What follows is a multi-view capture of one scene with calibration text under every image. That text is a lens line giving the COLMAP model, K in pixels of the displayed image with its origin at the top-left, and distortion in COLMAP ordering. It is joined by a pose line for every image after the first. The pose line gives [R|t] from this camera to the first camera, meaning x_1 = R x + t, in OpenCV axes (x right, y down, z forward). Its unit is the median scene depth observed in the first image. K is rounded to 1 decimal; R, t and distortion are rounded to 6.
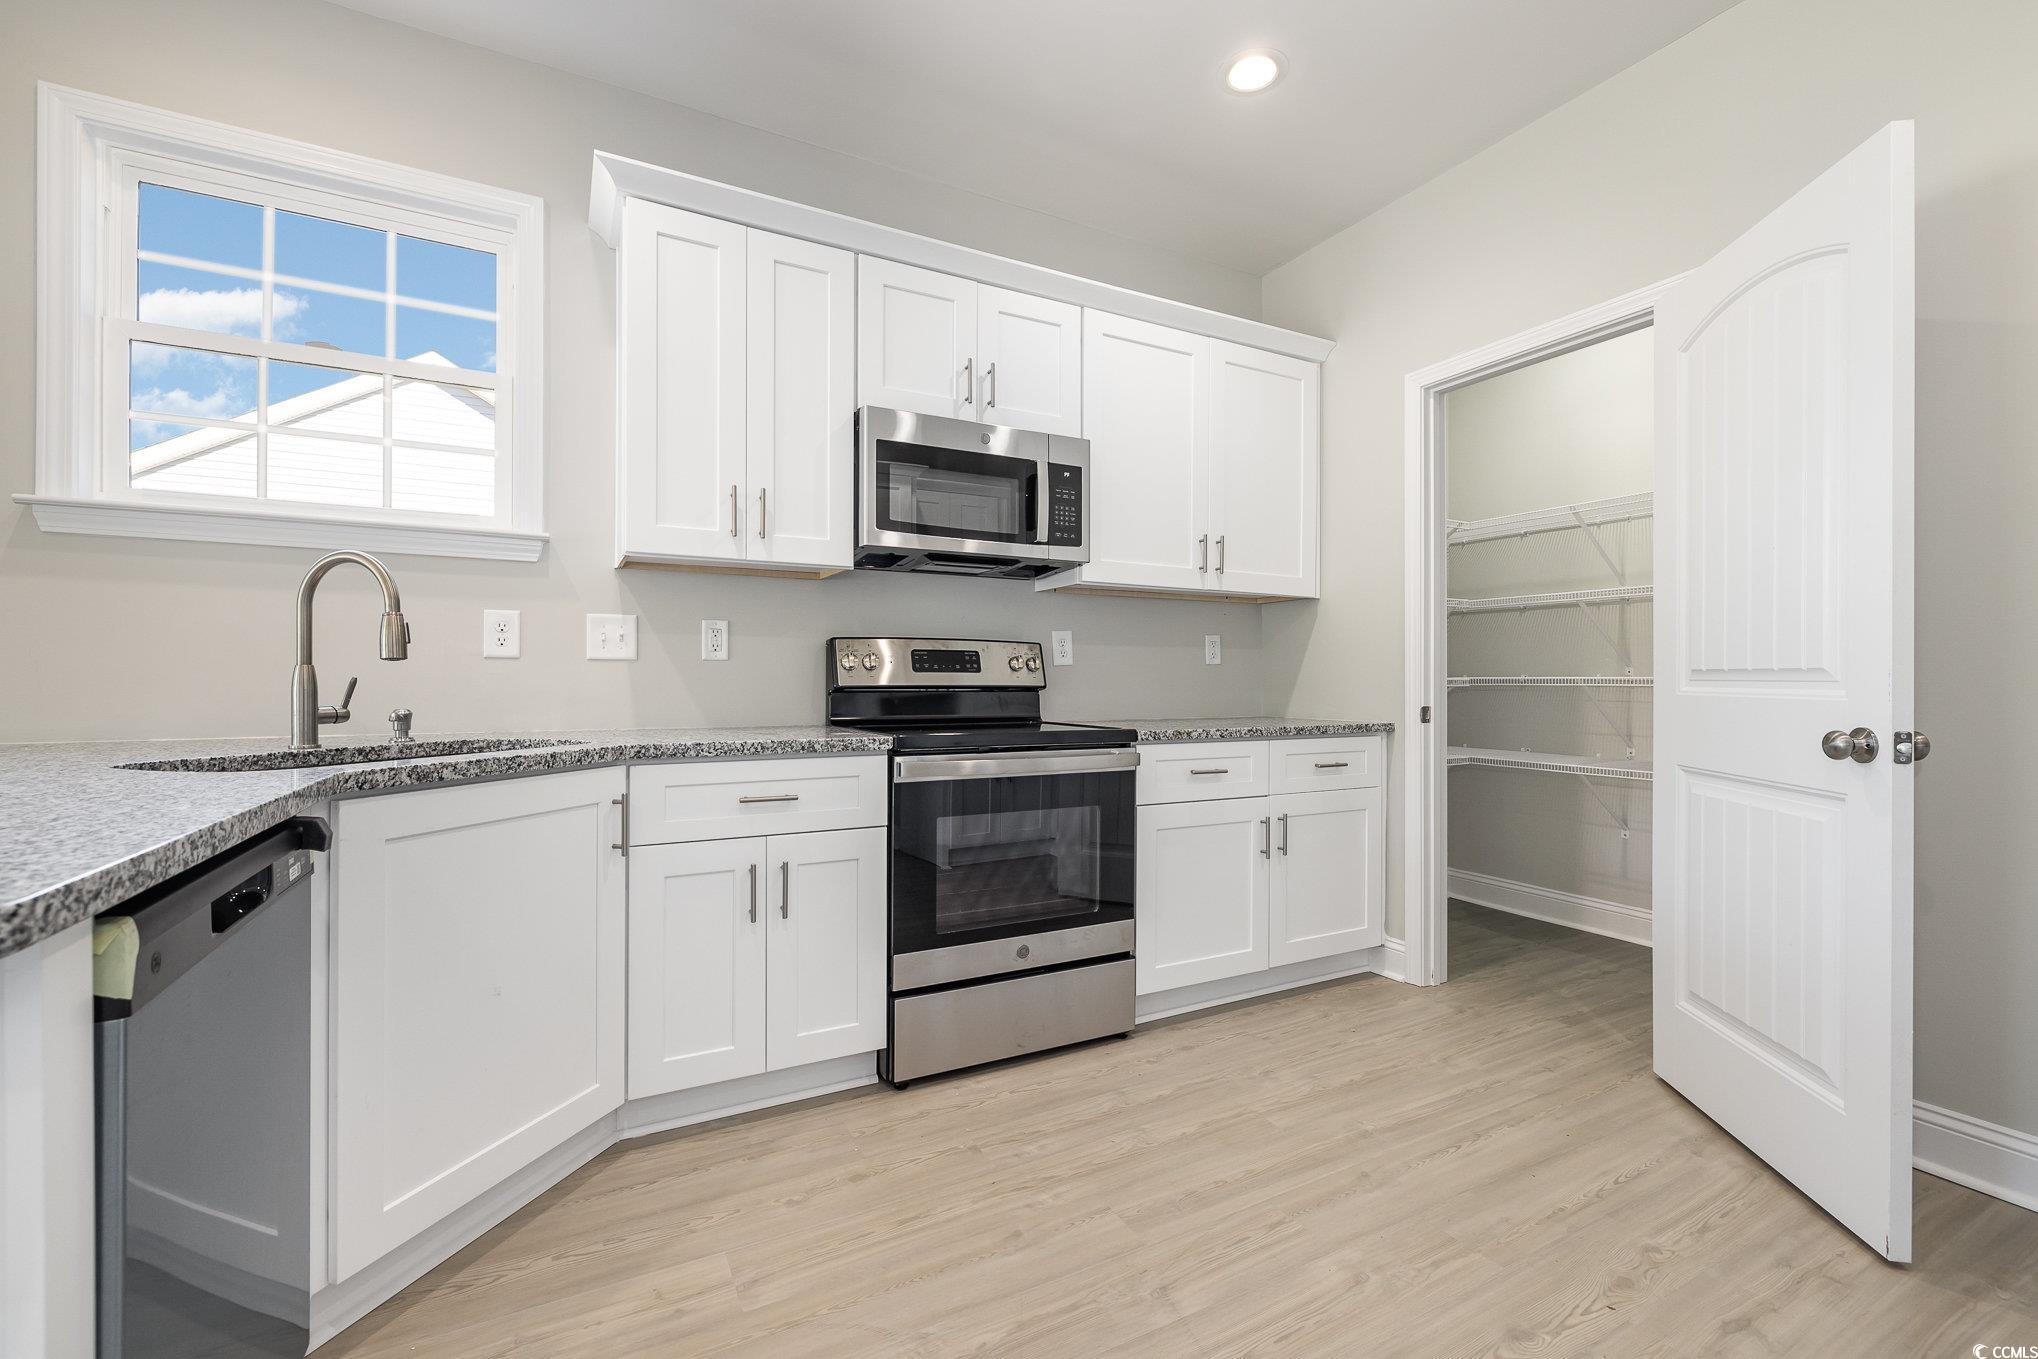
lens RADIAL K [[859.5, 0, 1035.7], [0, 859.5, 674.7], [0, 0, 1]] dist [0.000496, -0.000079]
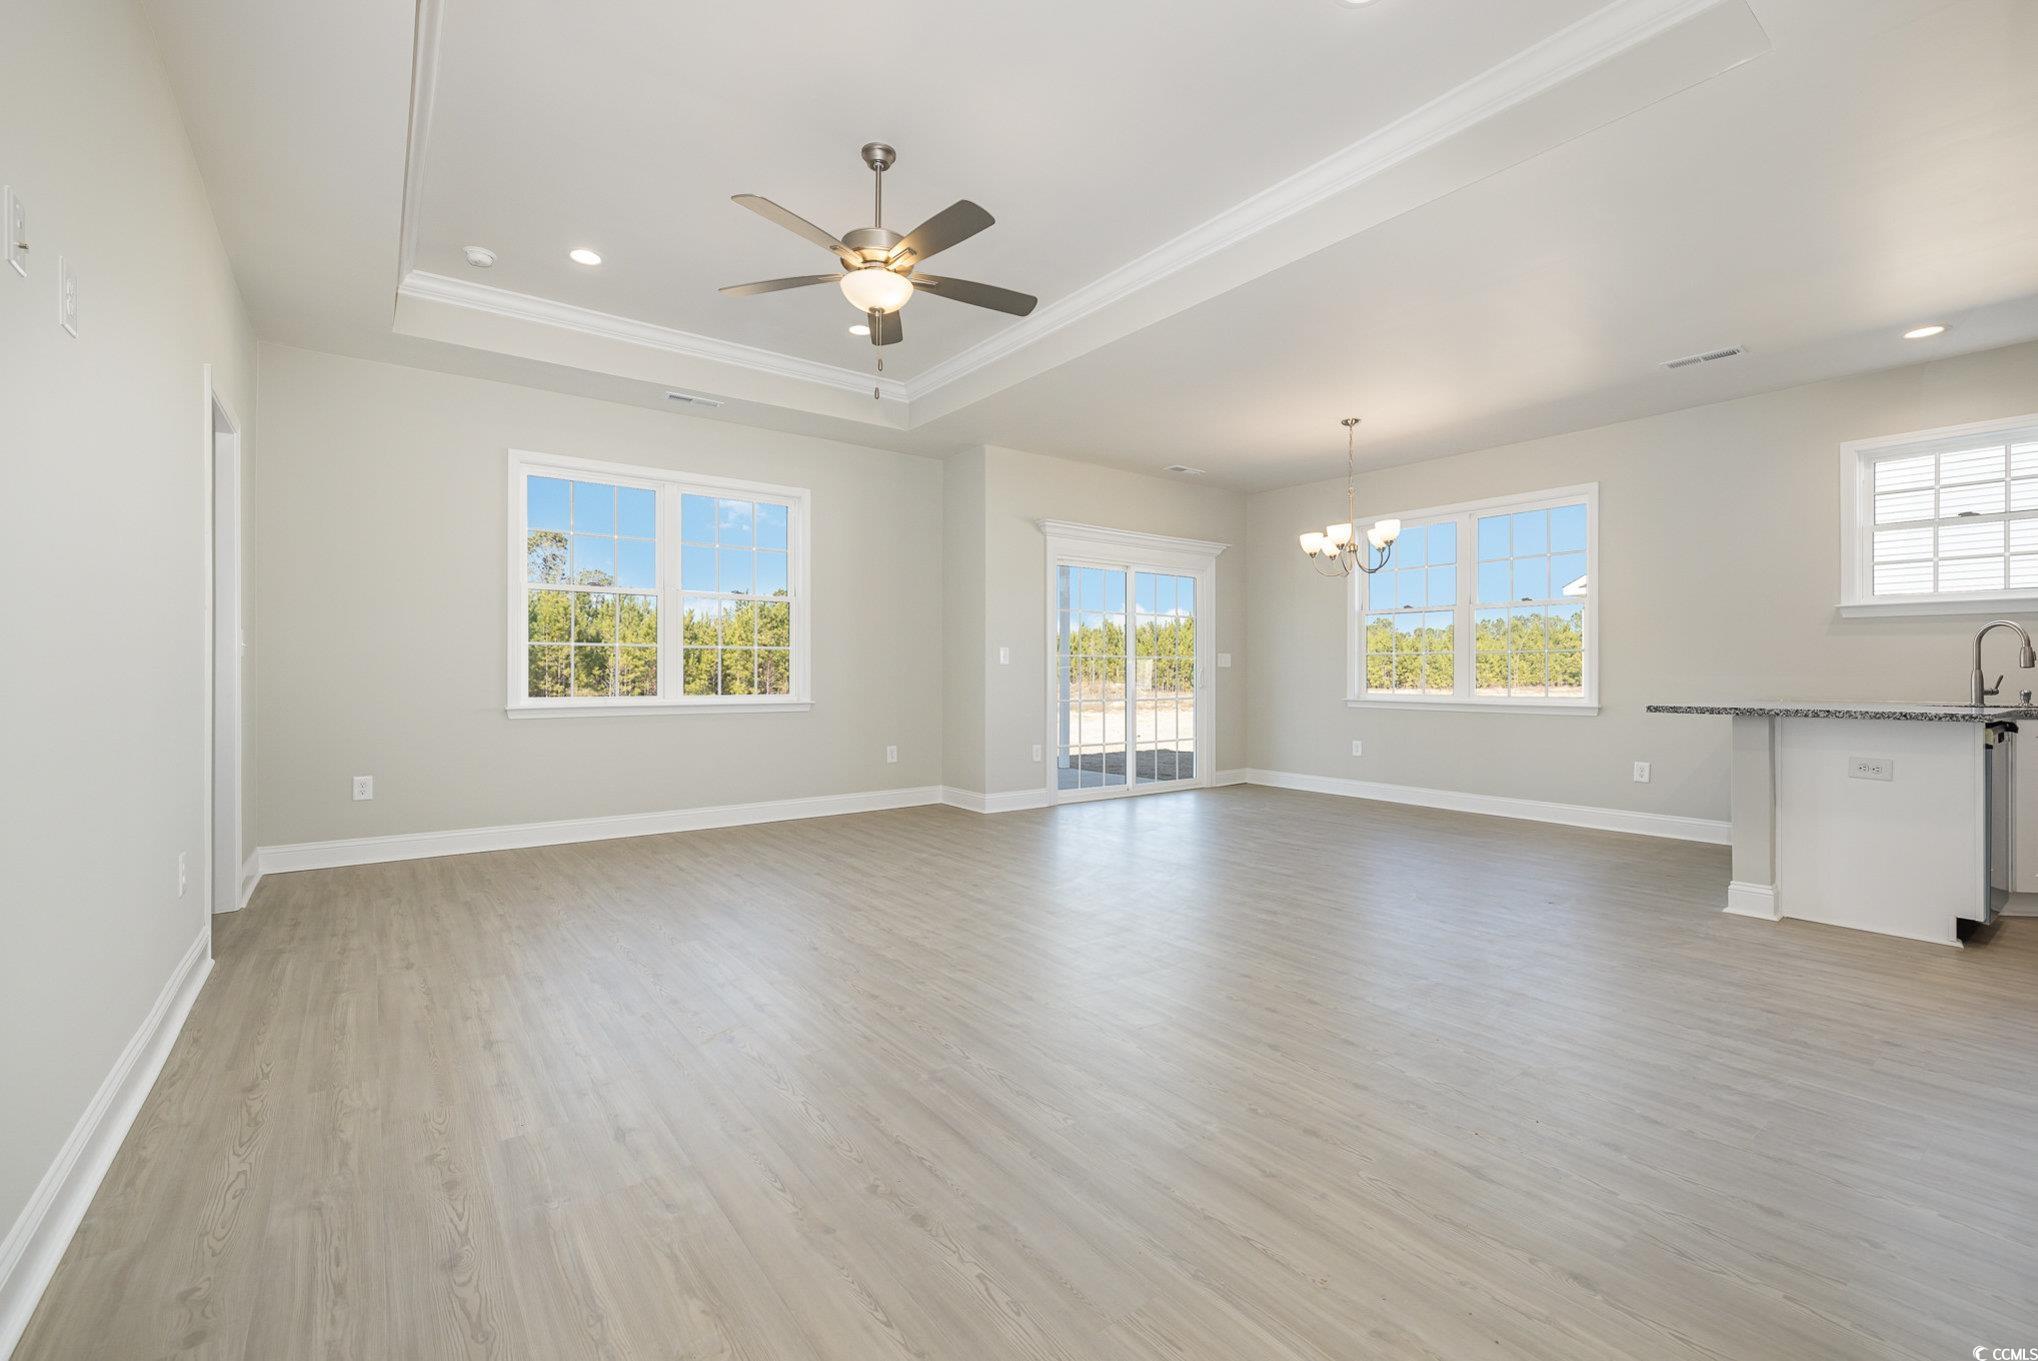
lens RADIAL K [[859.5, 0, 1013.7], [0, 859.5, 678.1], [0, 0, 1]] dist [0.000496, -0.000079]
pose [[0.143923, 0.001572, -0.989588, 0.794354], [0.000681, 0.999998, 0.001688, 0.003775], [0.989589, -0.000917, 0.143922, -1.407388]]
